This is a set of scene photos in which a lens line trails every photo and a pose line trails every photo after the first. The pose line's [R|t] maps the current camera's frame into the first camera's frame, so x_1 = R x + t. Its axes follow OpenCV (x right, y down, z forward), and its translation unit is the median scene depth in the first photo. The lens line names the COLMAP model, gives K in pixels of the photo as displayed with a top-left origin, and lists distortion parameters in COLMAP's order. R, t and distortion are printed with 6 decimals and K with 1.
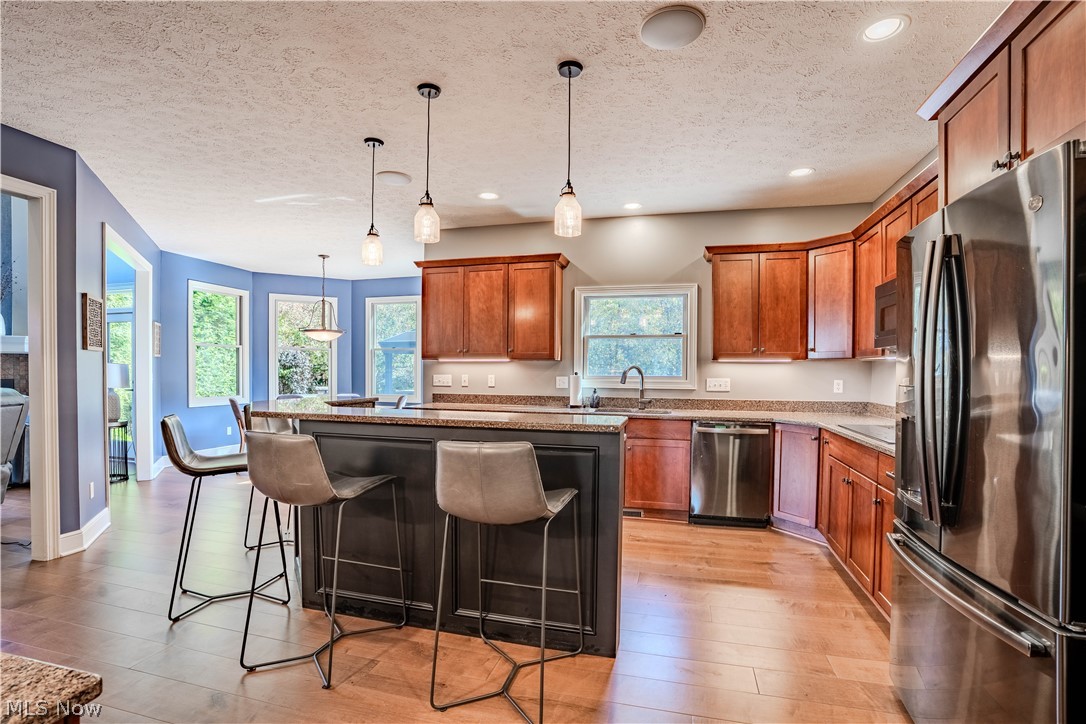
lens RADIAL K [[504.0, 0, 539.8], [0, 504.0, 376.2], [0, 0, 1]] dist [-0.053621, 0.013981]
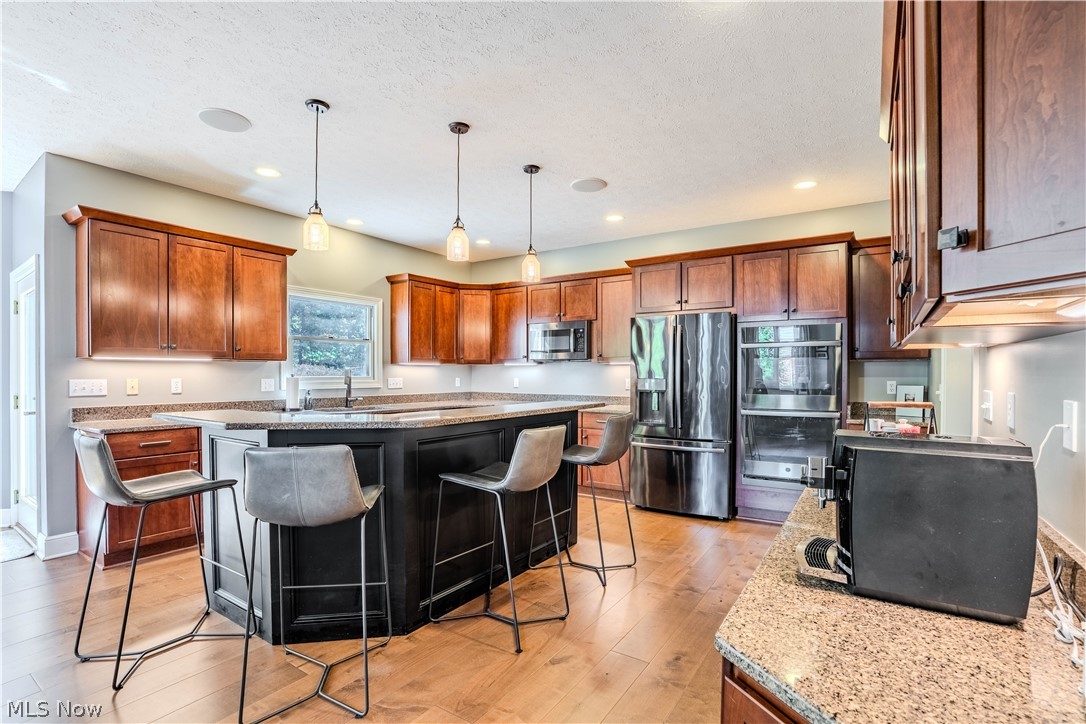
lens RADIAL K [[504.0, 0, 539.4], [0, 504.0, 371.4], [0, 0, 1]] dist [-0.053621, 0.013981]
pose [[0.331376, -0.004852, 0.943486, -0.720759], [0.010665, 0.999942, 0.001397, -0.009844], [-0.943439, 0.009599, 0.331408, 0.262141]]
